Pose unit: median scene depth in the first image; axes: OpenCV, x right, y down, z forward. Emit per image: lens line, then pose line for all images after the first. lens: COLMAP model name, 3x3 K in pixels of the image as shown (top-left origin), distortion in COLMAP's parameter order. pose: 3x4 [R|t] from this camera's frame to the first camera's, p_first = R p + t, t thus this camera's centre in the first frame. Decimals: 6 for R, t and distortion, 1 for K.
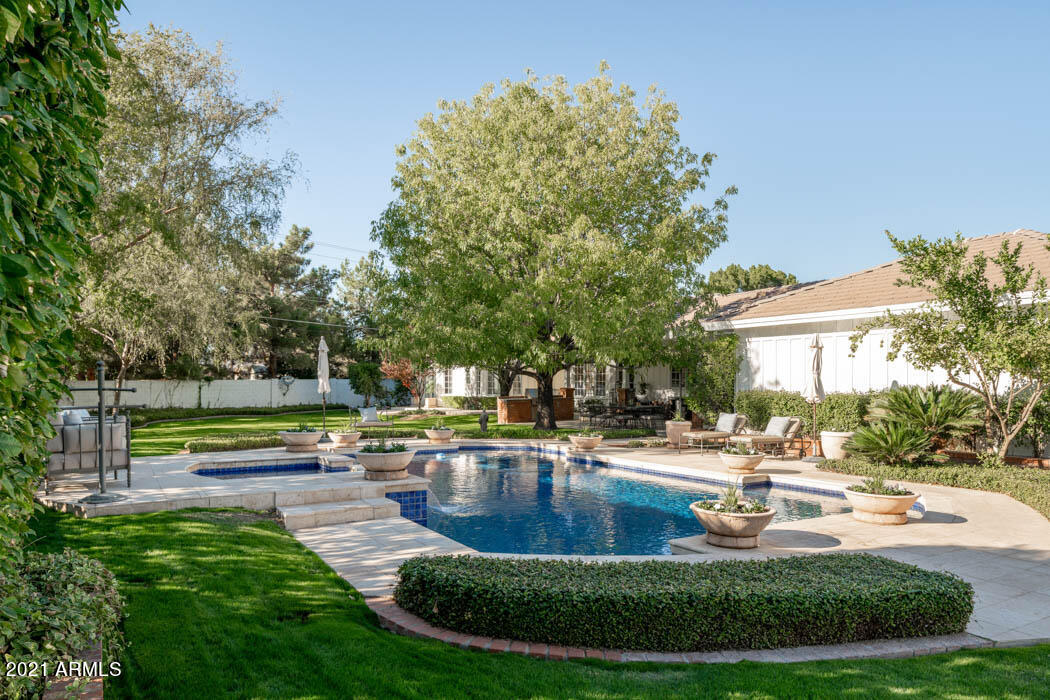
lens RADIAL K [[740.6, 0, 505.6], [0, 740.6, 351.5], [0, 0, 1]] dist [-0.002723, -0.000406]
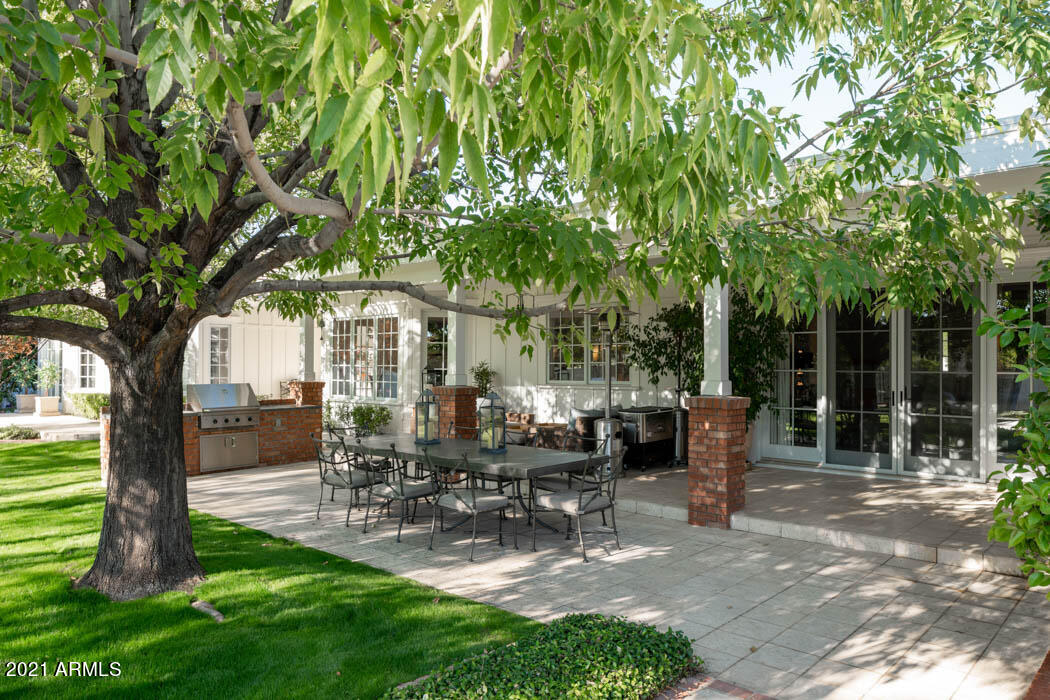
lens RADIAL K [[740.6, 0, 505.6], [0, 740.6, 351.5], [0, 0, 1]] dist [-0.002723, -0.000406]
pose [[0.961115, 0.016767, 0.275638, 0.072576], [-0.021345, 0.999679, 0.013617, 0.023322], [-0.275322, -0.018971, 0.961165, 0.540216]]
